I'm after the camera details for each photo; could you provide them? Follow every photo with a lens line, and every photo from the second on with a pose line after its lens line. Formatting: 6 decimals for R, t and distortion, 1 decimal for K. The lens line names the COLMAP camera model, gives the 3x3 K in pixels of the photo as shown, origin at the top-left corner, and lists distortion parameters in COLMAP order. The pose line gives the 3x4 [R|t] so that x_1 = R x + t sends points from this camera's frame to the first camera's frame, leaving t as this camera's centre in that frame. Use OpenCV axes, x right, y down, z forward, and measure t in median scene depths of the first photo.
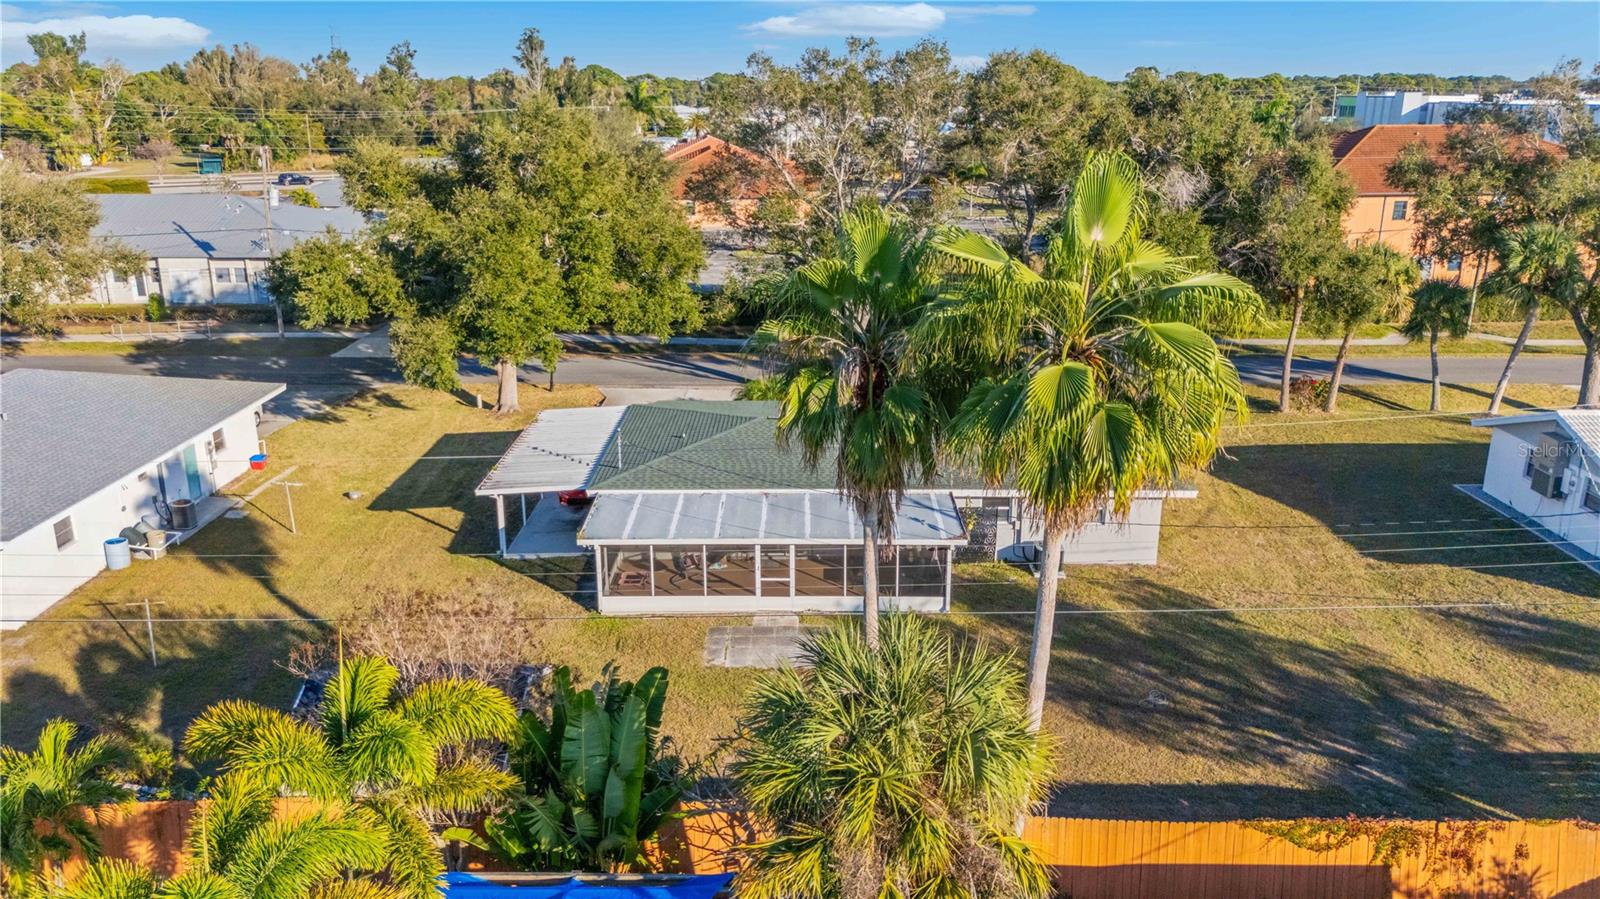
lens RADIAL K [[1186.4, 0, 802.1], [0, 1186.4, 450.7], [0, 0, 1]] dist [0.020940, -0.008180]
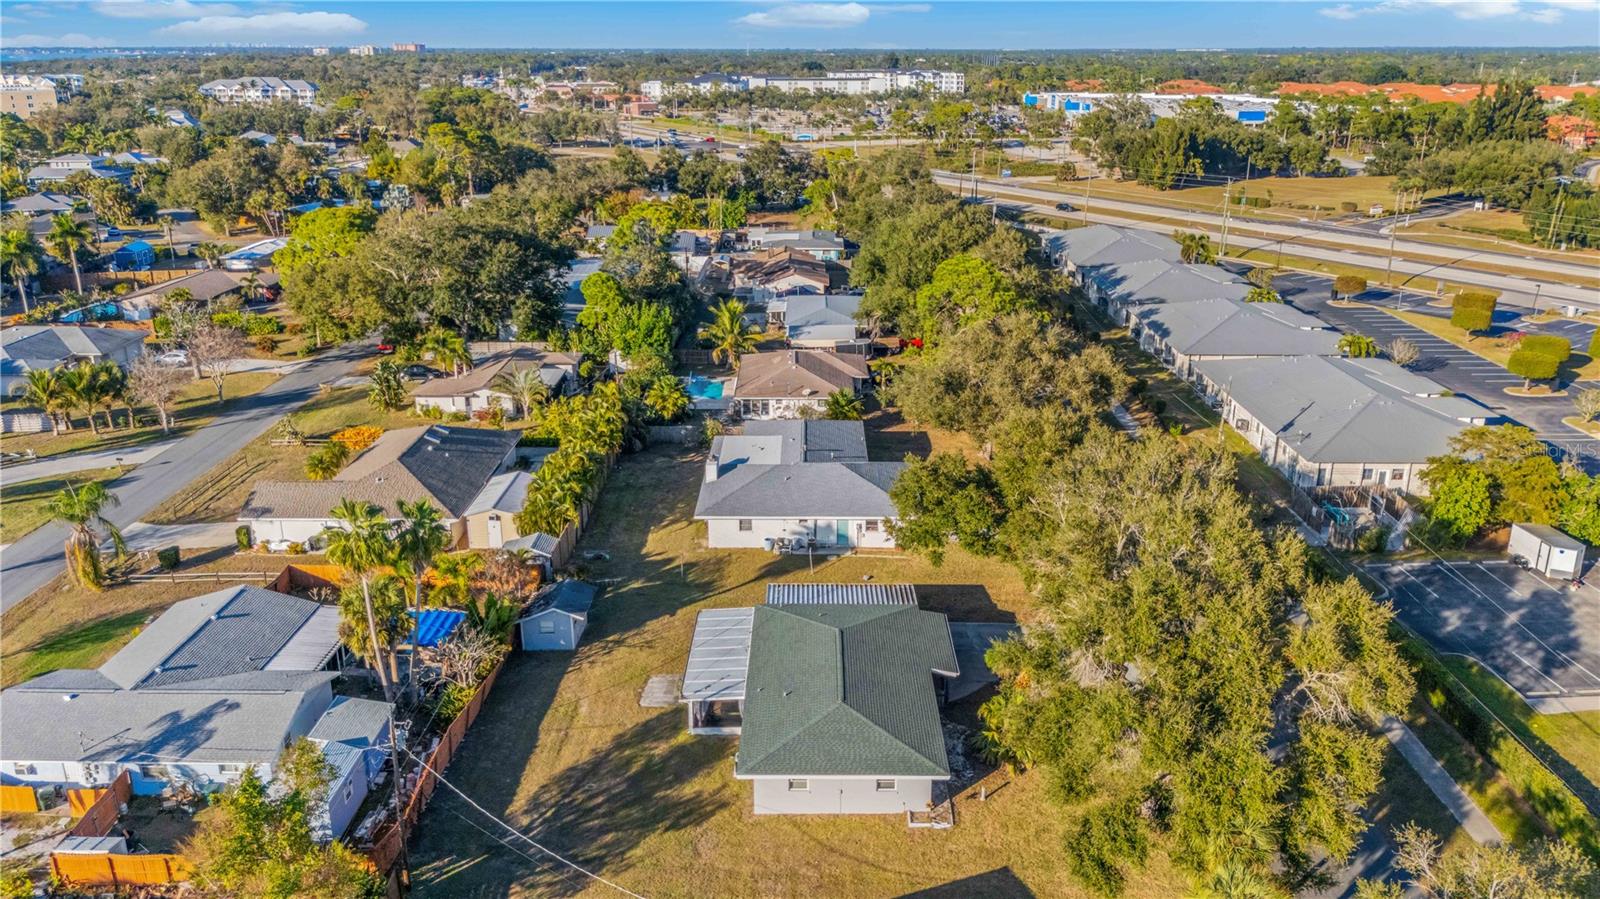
lens RADIAL K [[1186.4, 0, 802.8], [0, 1186.4, 449.2], [0, 0, 1]] dist [0.020940, -0.008180]
pose [[-0.003376, 0.318485, -0.947922, 1.907244], [-0.285791, 0.908083, 0.306118, -0.981606], [0.958286, 0.271941, 0.087954, 0.933780]]
